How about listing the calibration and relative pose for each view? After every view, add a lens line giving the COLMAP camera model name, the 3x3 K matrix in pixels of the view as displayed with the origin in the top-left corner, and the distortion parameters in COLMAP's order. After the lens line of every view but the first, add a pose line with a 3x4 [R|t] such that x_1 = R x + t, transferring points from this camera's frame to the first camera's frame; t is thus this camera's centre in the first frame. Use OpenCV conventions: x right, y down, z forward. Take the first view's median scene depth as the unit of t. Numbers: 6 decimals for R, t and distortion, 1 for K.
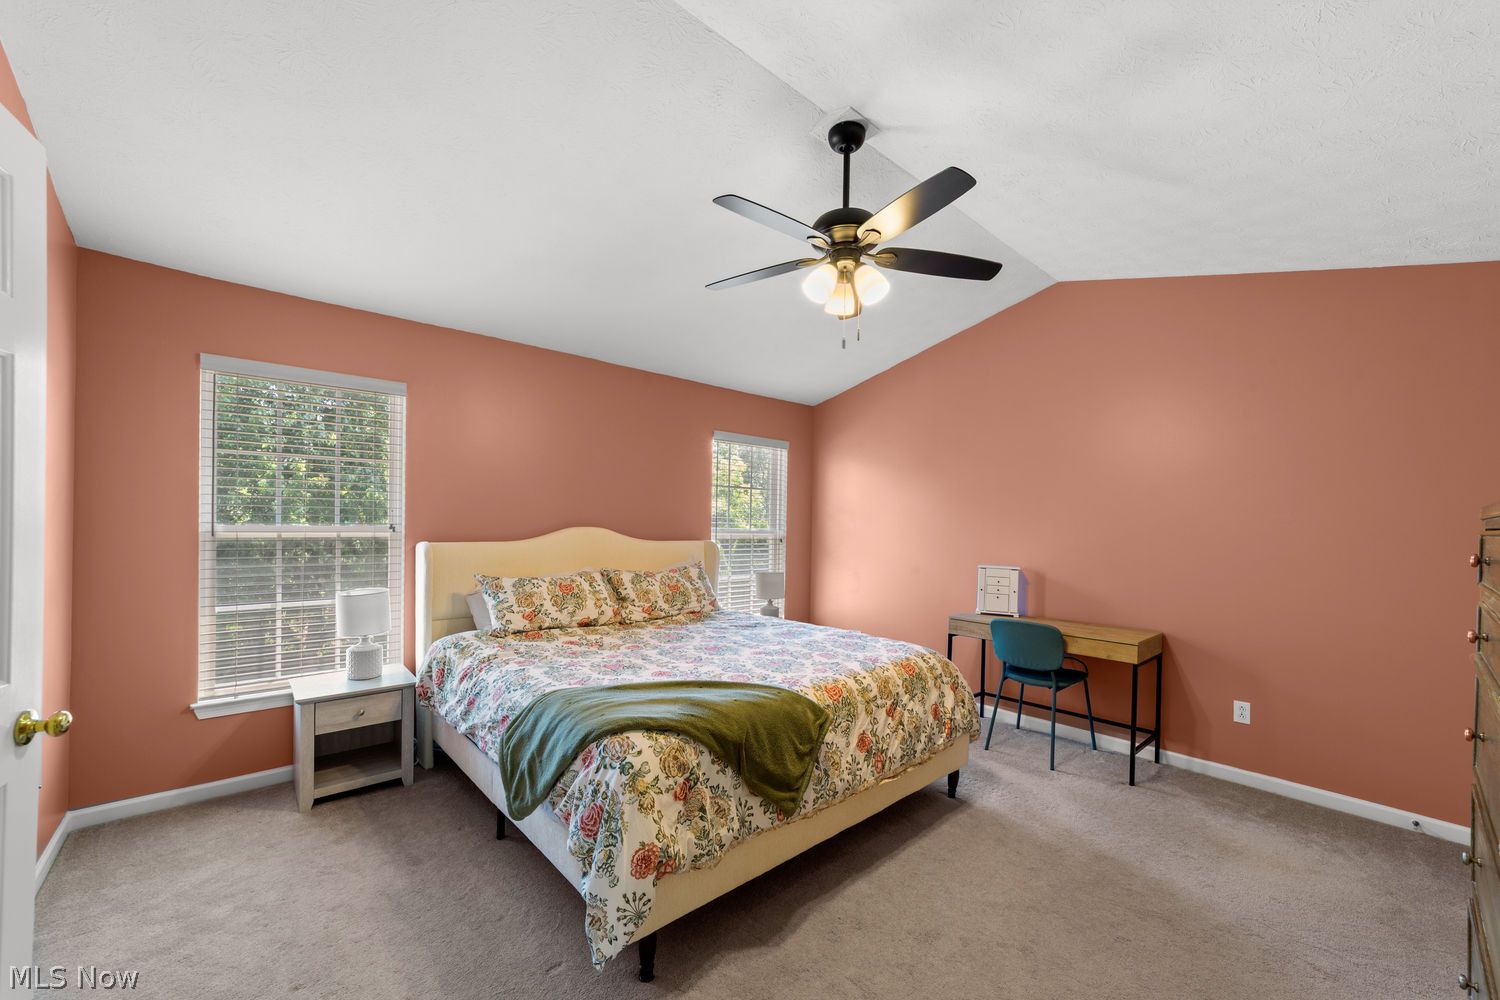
lens RADIAL K [[593.1, 0, 739.5], [0, 593.1, 529.3], [0, 0, 1]] dist [-0.003475, -0.000074]
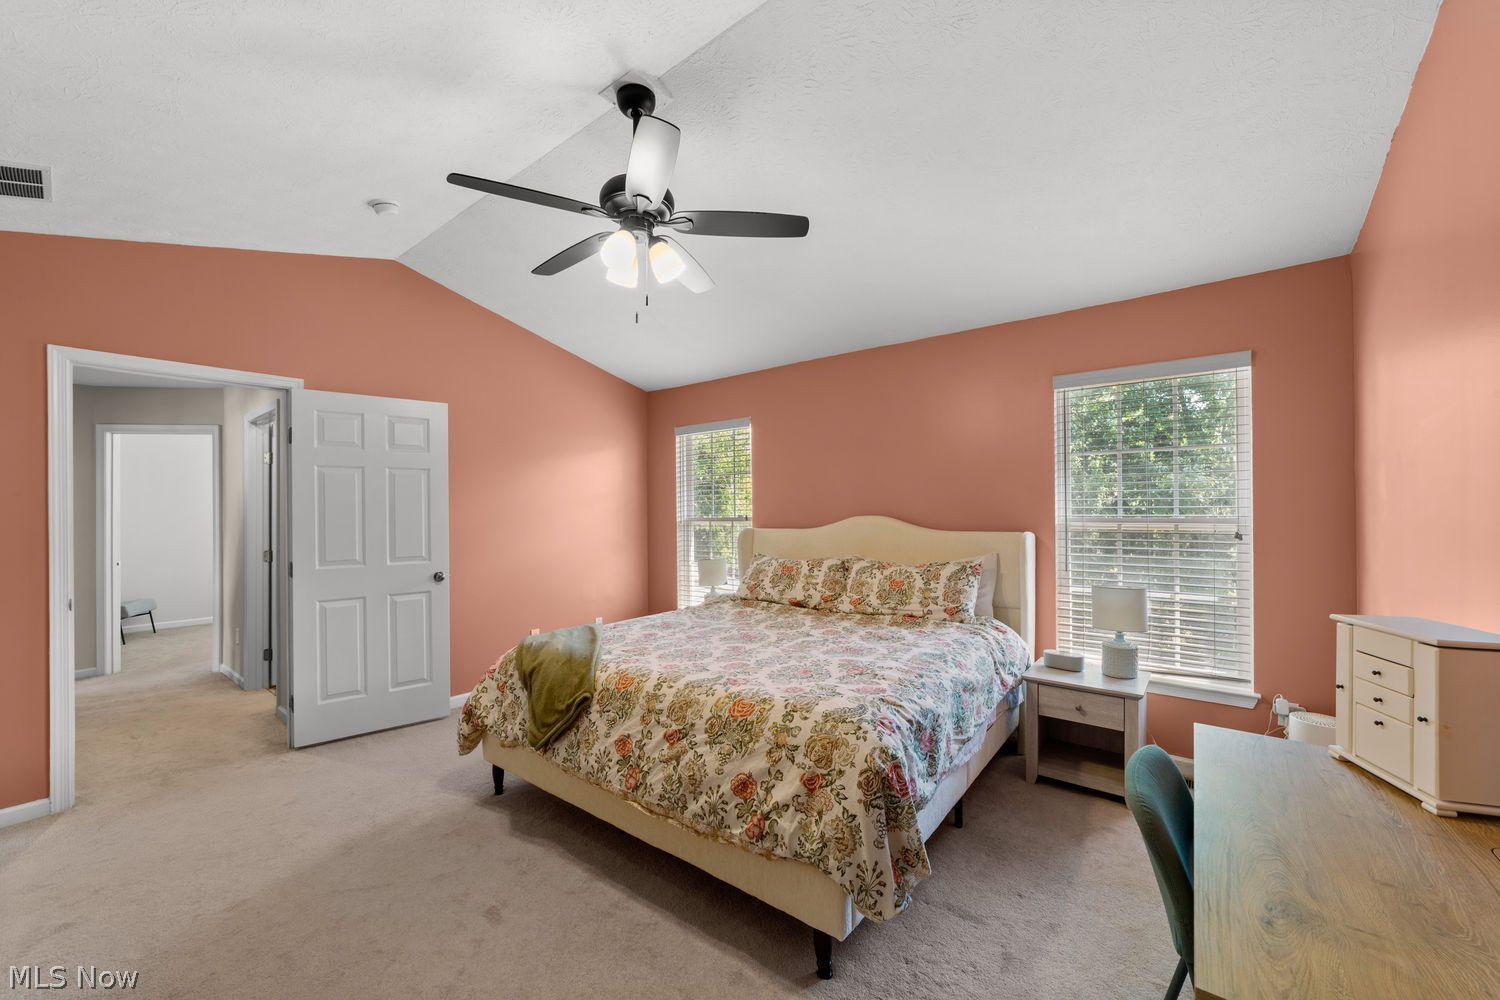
lens RADIAL K [[593.1, 0, 750.4], [0, 593.1, 512.8], [0, 0, 1]] dist [-0.003475, -0.000074]
pose [[0.159830, -0.019673, -0.986949, 0.969962], [0.002550, 0.999806, -0.019516, 0.014496], [0.987141, 0.000602, 0.159849, 0.879025]]
